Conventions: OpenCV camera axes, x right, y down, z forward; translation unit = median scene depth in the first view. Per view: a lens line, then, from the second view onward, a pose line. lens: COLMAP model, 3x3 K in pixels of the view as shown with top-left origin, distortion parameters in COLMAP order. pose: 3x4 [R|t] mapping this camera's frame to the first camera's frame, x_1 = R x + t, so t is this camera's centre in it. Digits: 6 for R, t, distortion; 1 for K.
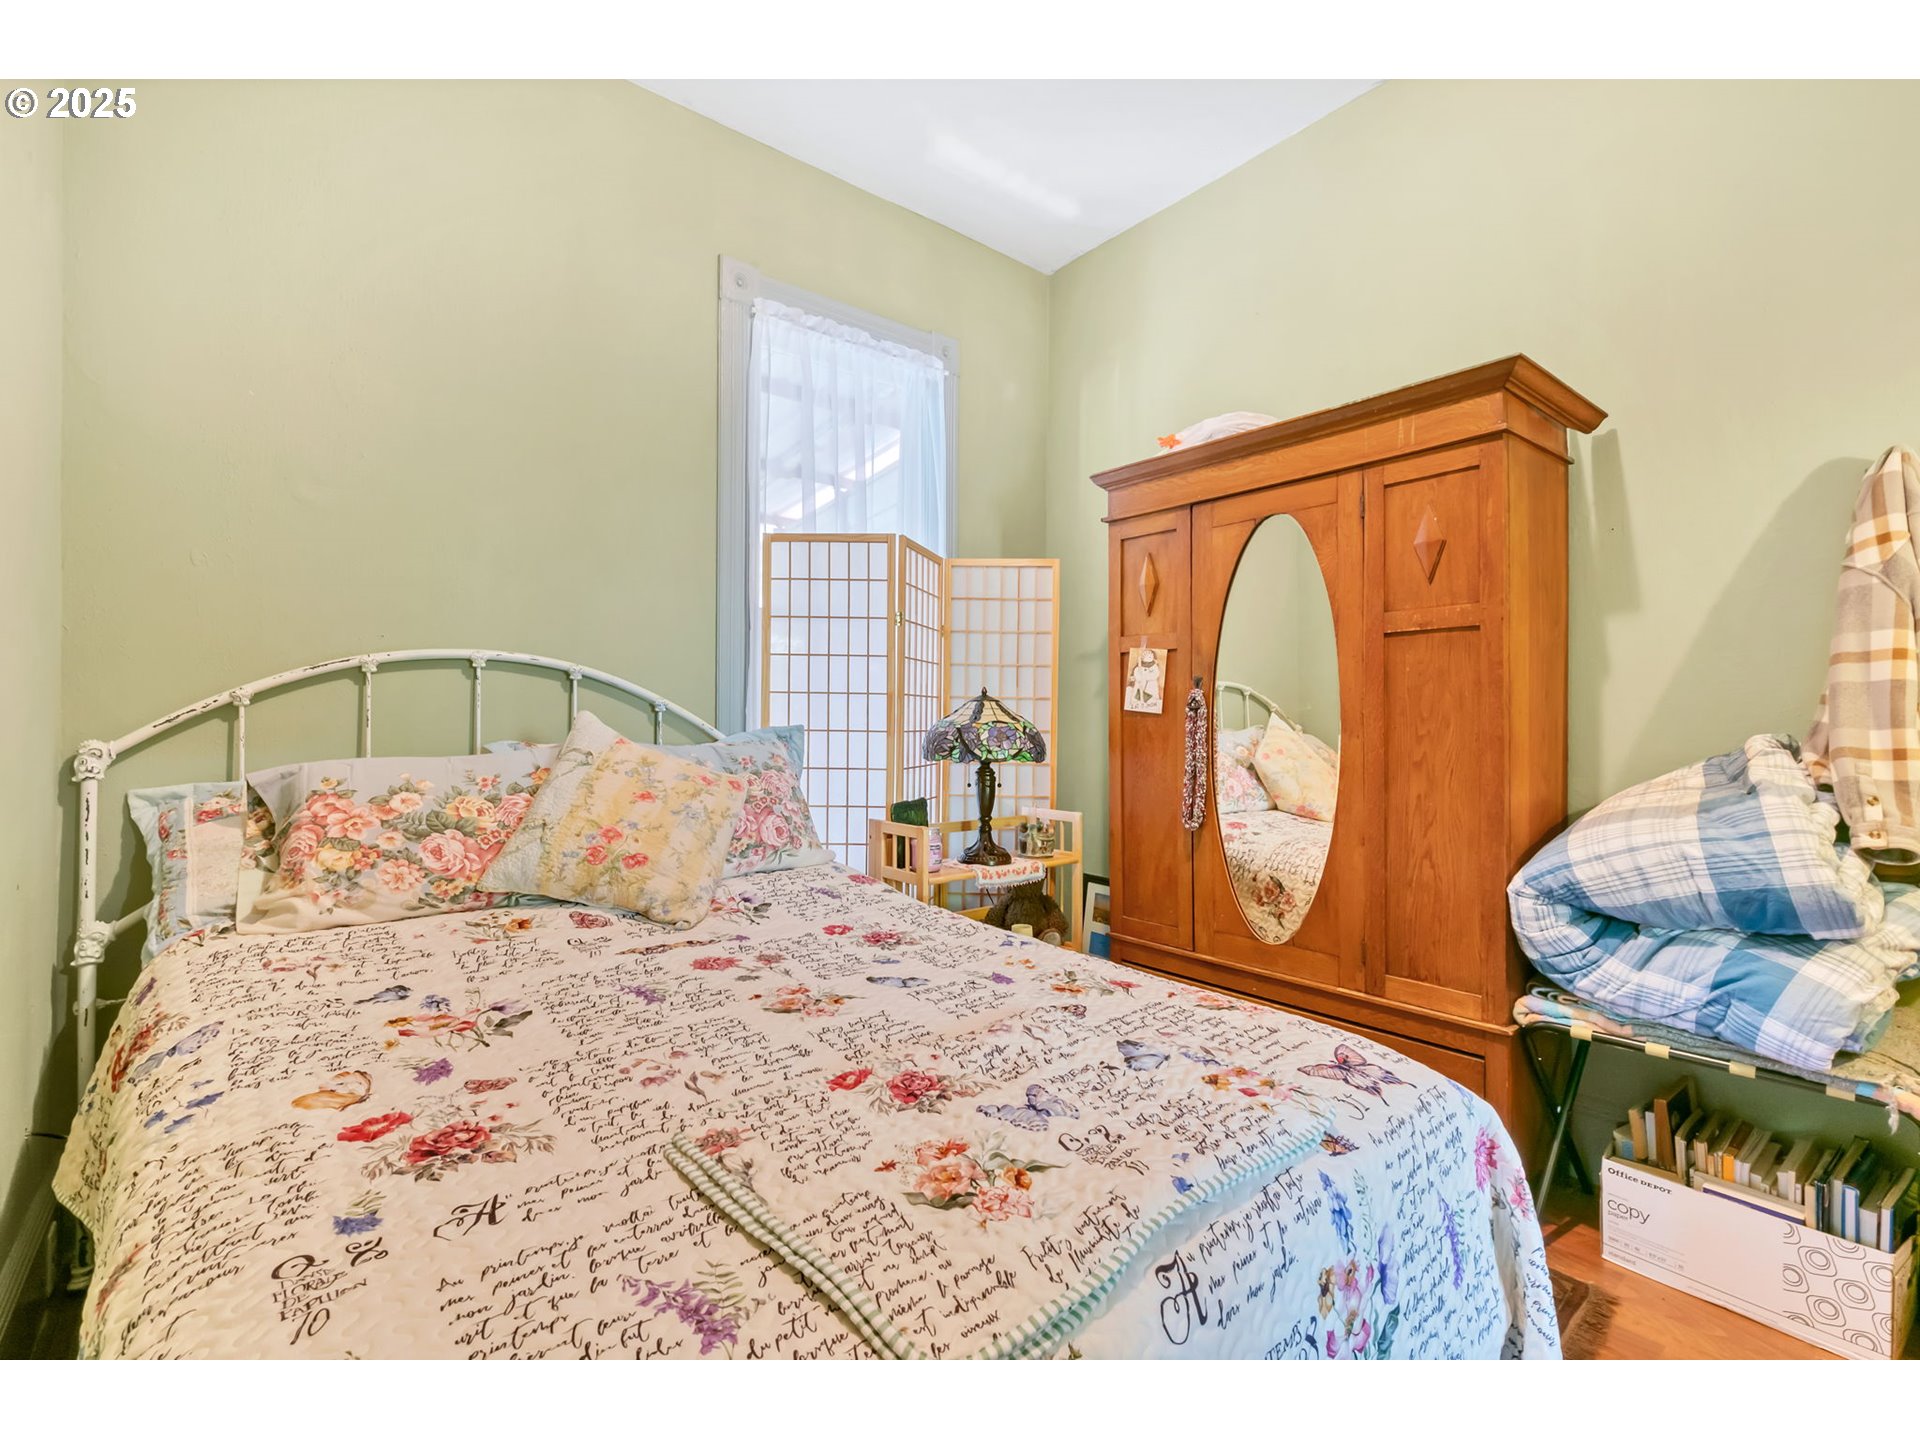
lens RADIAL K [[814.8, 0, 960.0], [0, 814.8, 720.0], [0, 0, 1]] dist [0.000471, -0.000078]
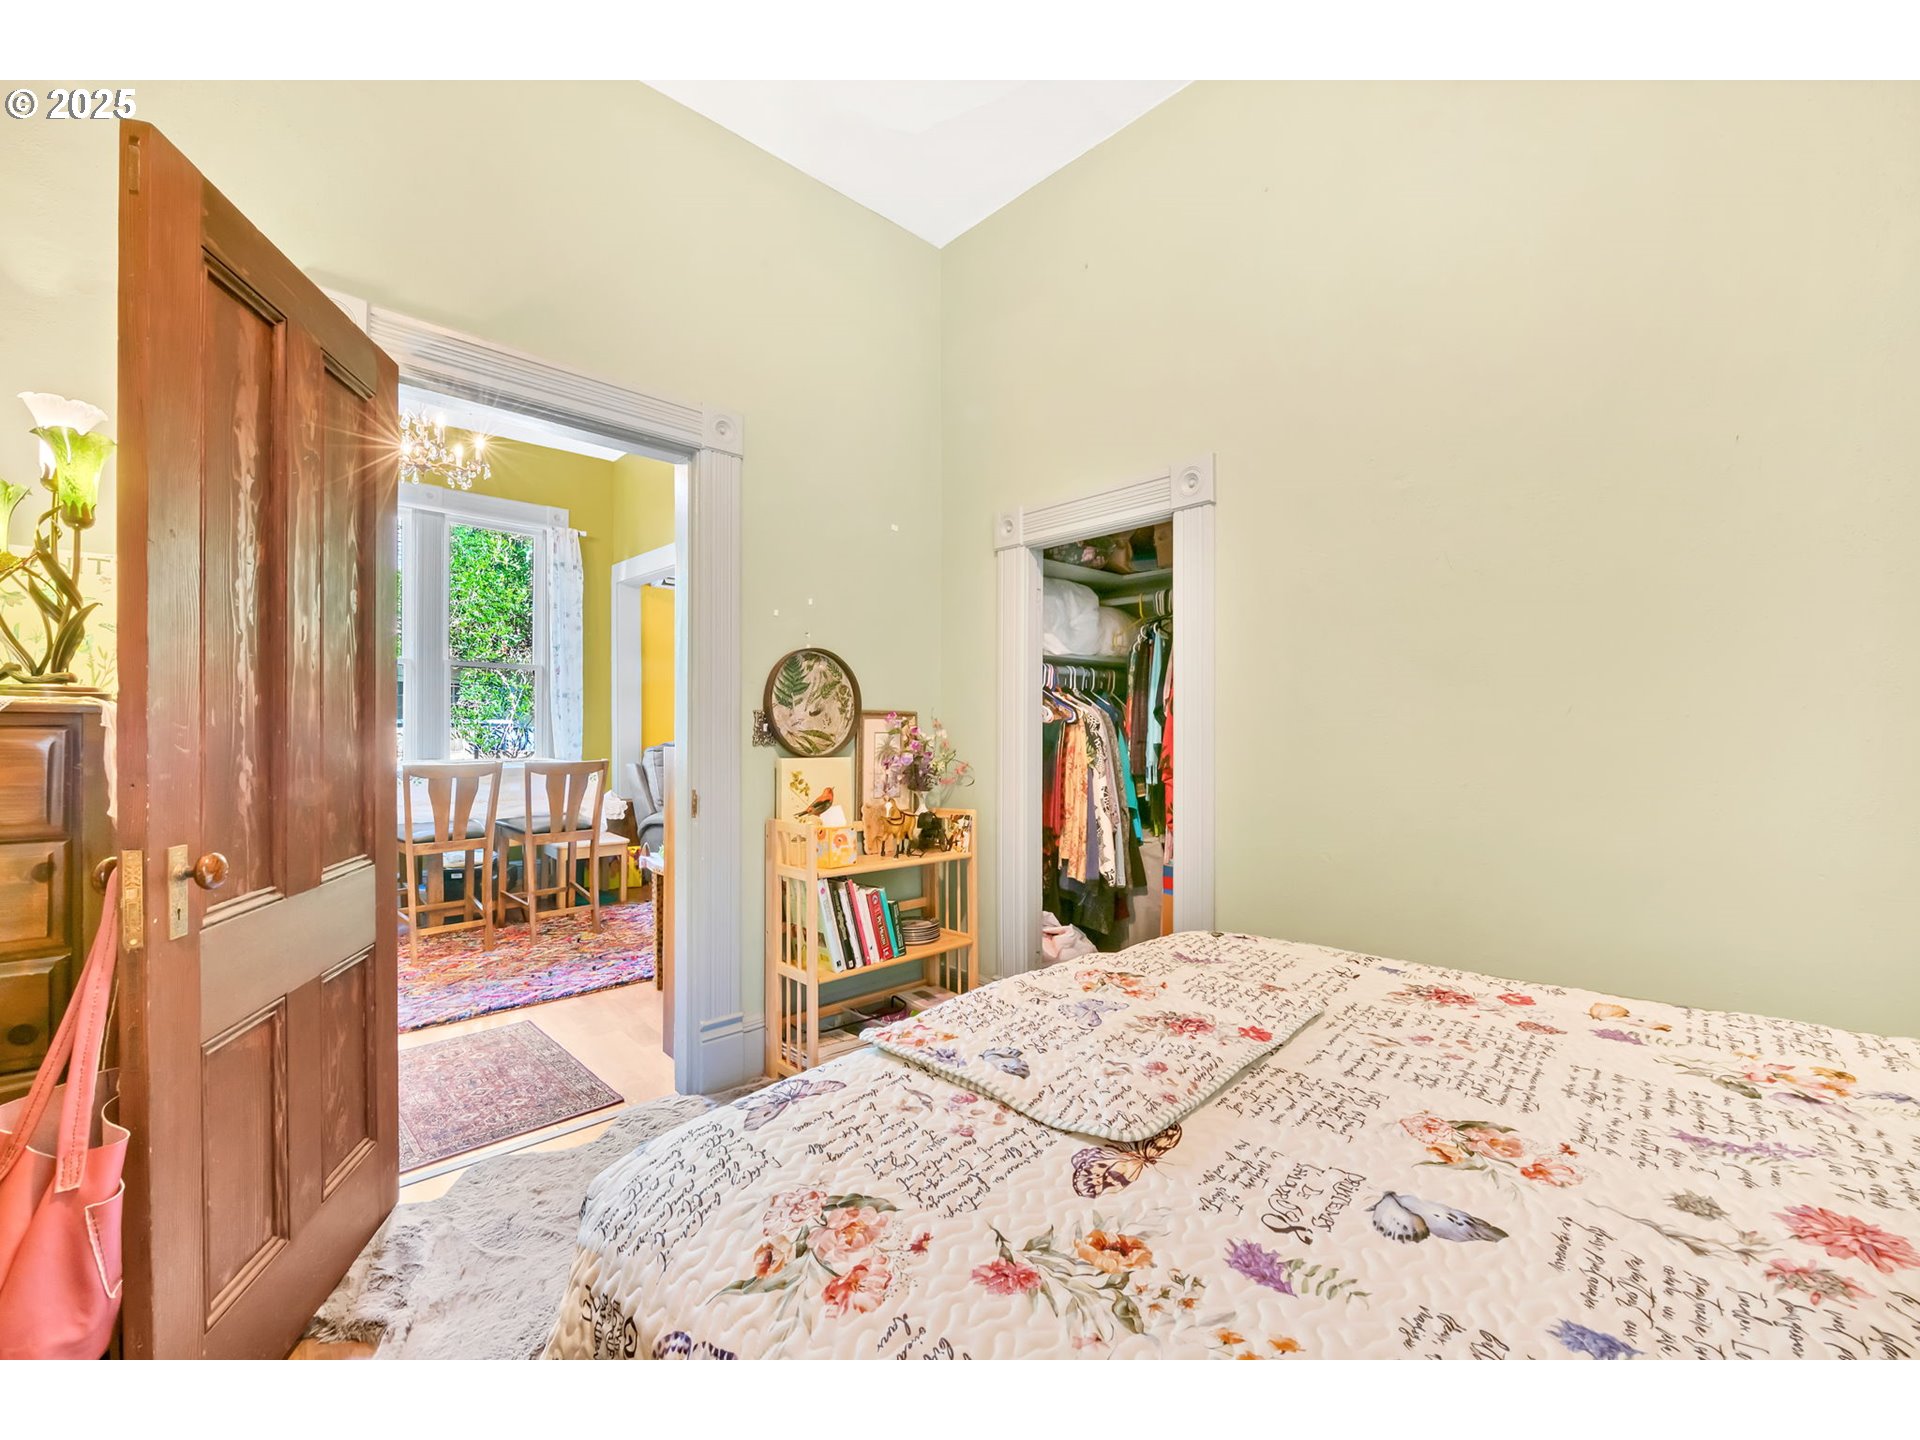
lens RADIAL K [[814.8, 0, 960.0], [0, 814.8, 720.0], [0, 0, 1]] dist [0.000471, -0.000078]
pose [[-0.996092, -0.004185, -0.088222, 0.339563], [-0.003077, 0.999915, -0.012688, 0.002912], [0.088268, -0.012367, -0.996020, 1.845710]]
